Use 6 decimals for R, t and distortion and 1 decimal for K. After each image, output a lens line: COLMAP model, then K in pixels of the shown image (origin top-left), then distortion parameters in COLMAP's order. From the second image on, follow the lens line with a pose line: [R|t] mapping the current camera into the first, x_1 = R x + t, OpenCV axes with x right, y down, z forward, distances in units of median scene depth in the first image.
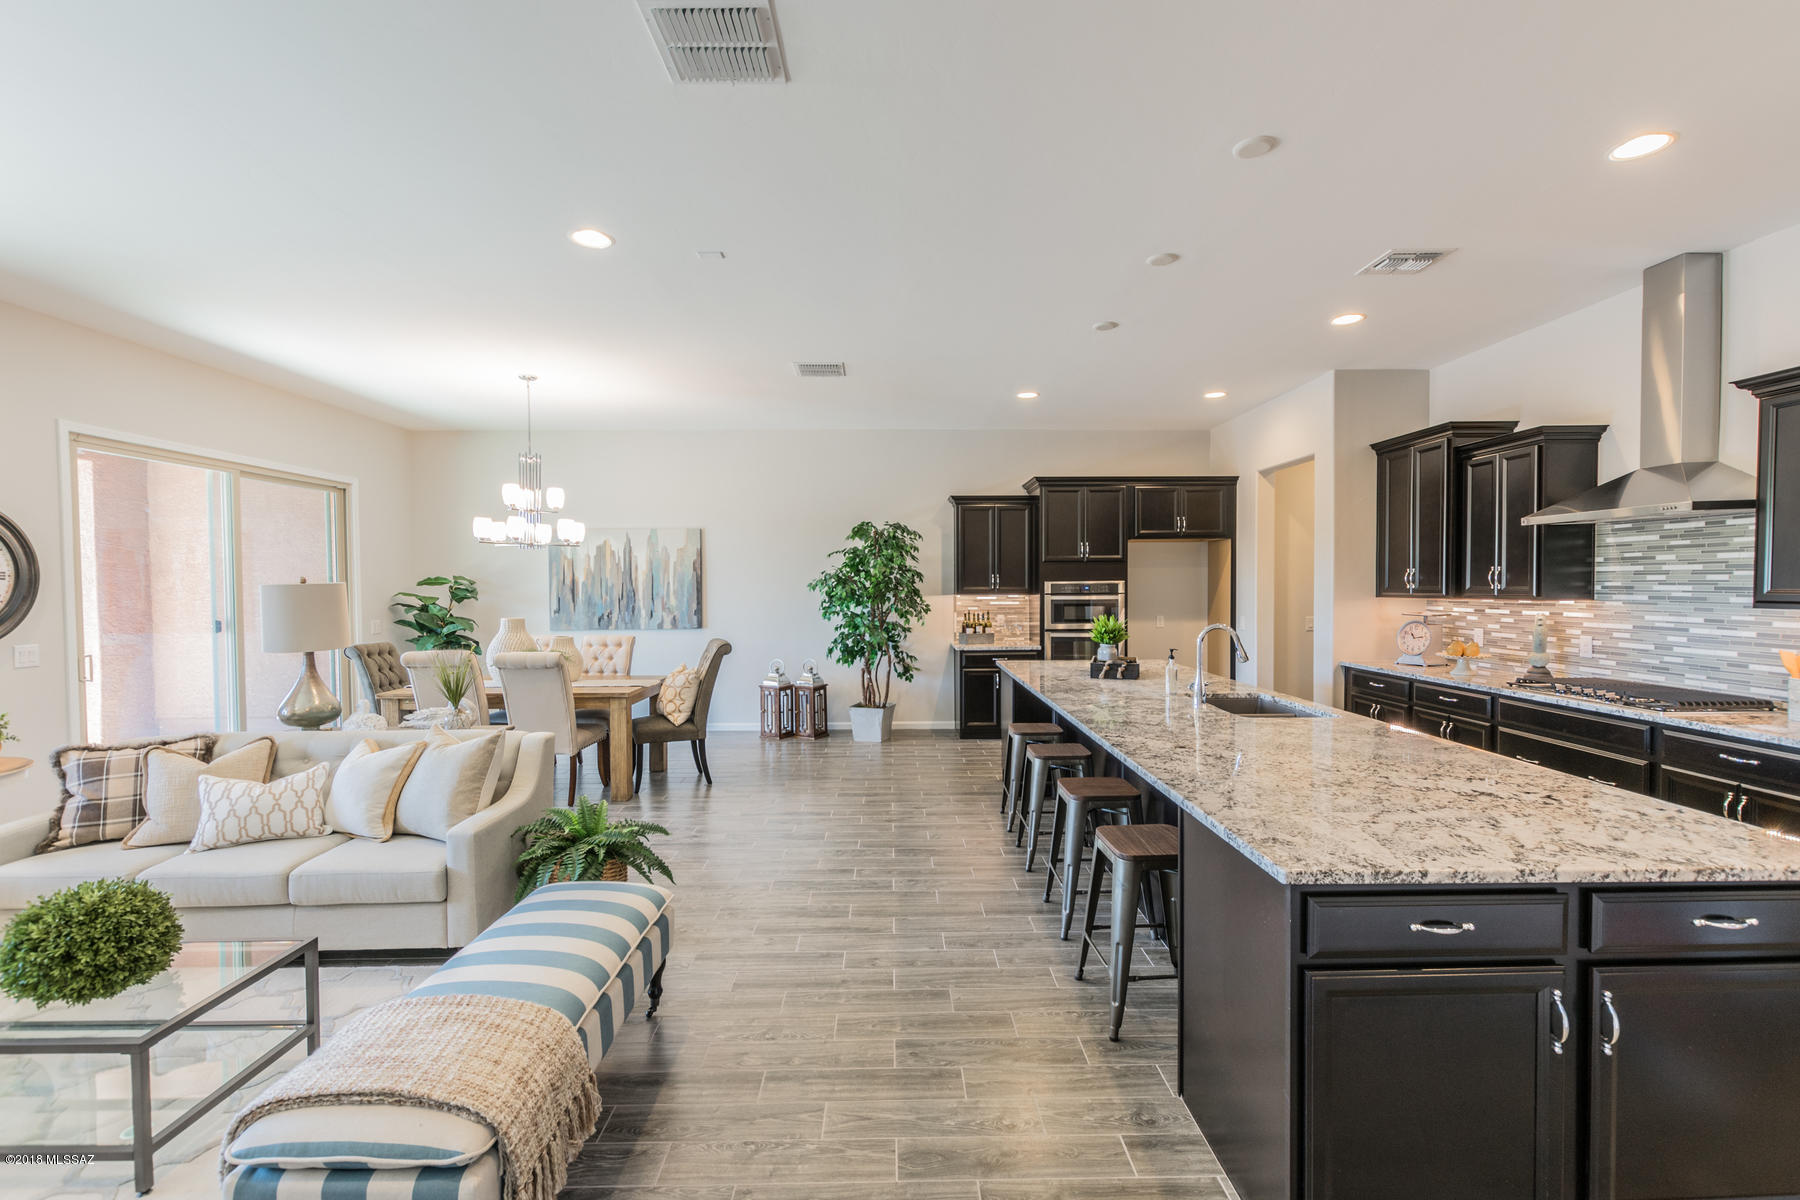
lens RADIAL K [[776.5, 0, 903.3], [0, 776.5, 604.6], [0, 0, 1]] dist [0.005110, -0.000307]
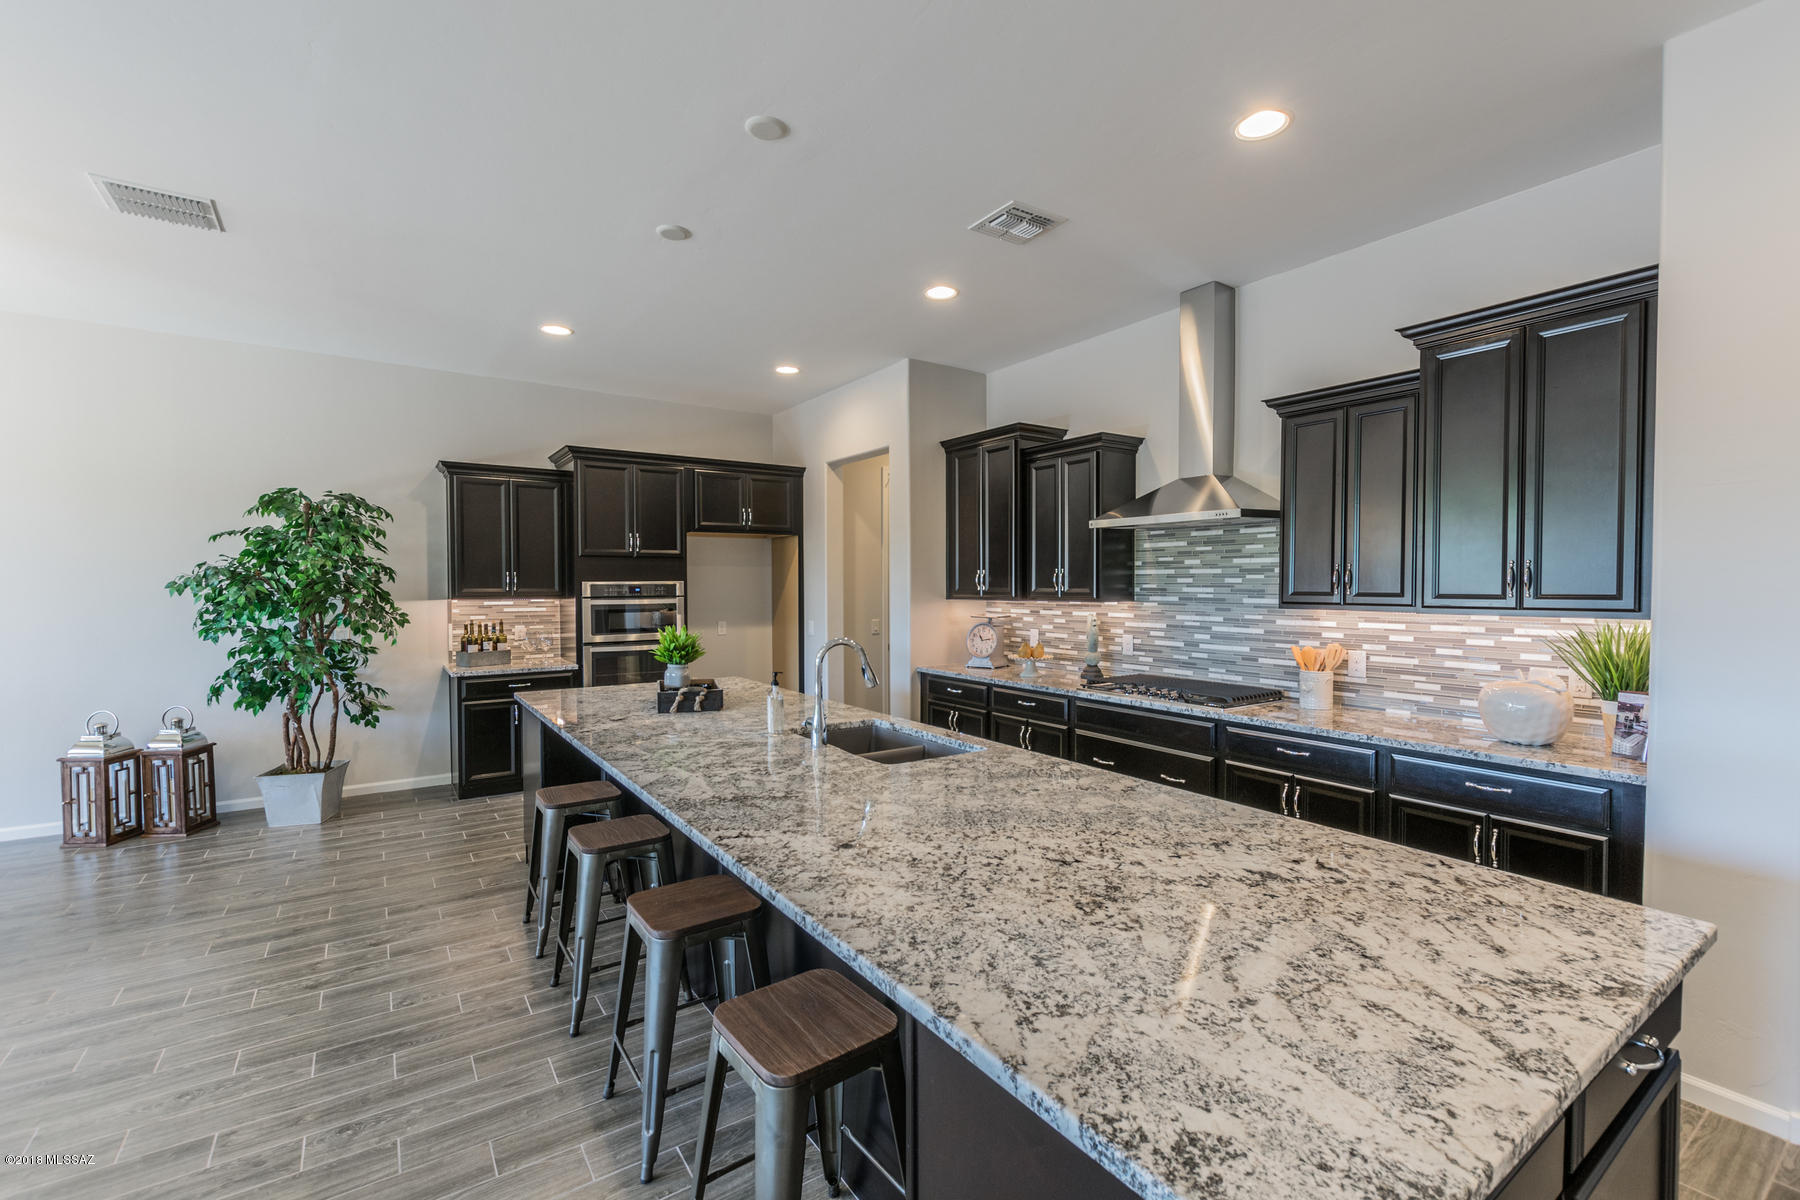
lens RADIAL K [[776.5, 0, 903.3], [0, 776.5, 604.6], [0, 0, 1]] dist [0.005110, -0.000307]
pose [[0.833710, -0.011149, 0.552090, 0.028355], [0.011899, 0.999927, 0.002224, -0.006208], [-0.552074, 0.004715, 0.833782, 0.241548]]
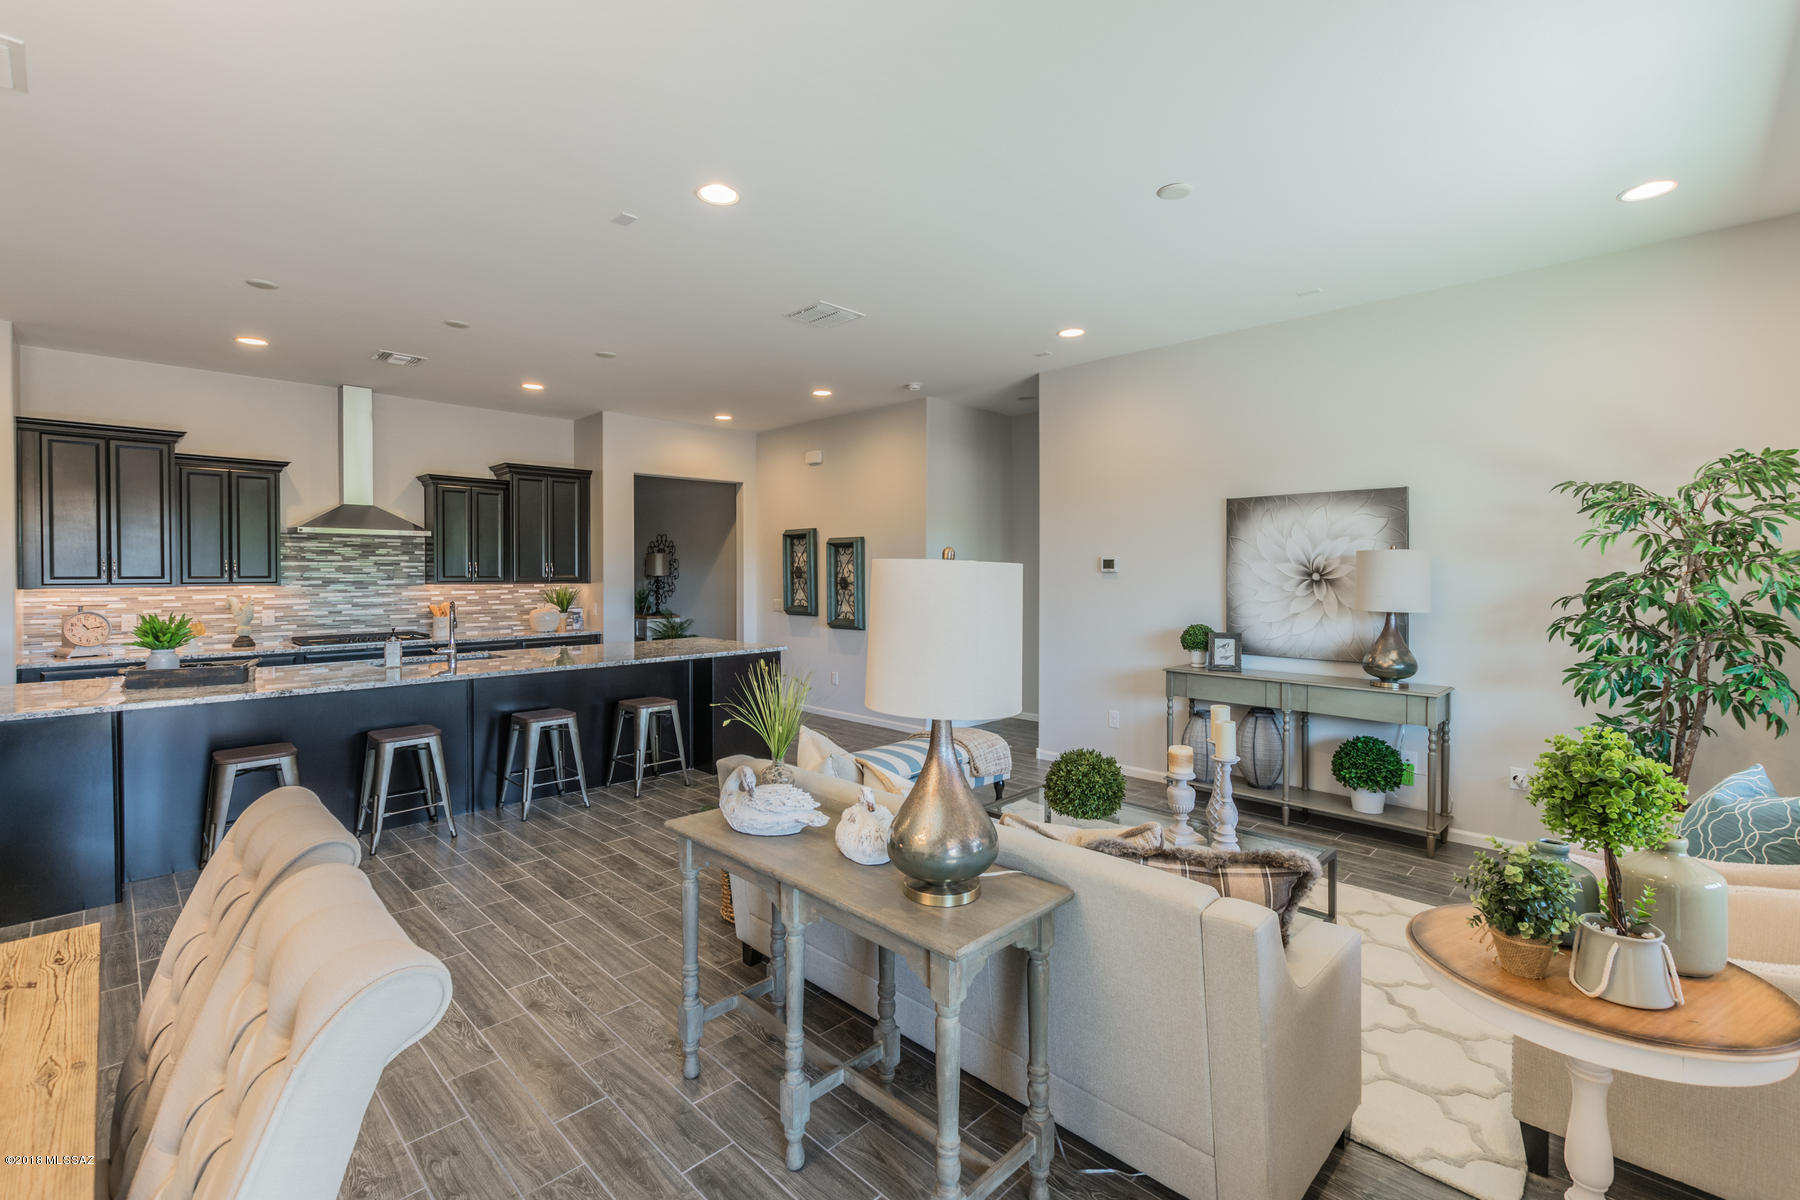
lens RADIAL K [[779.1, 0, 897.7], [0, 779.1, 577.3], [0, 0, 1]] dist [0.000843, -0.000076]
pose [[-0.696715, -0.000398, 0.717348, -0.801121], [0.023573, 0.999447, 0.023450, -0.022628], [-0.716961, 0.033248, -0.696320, 0.993132]]
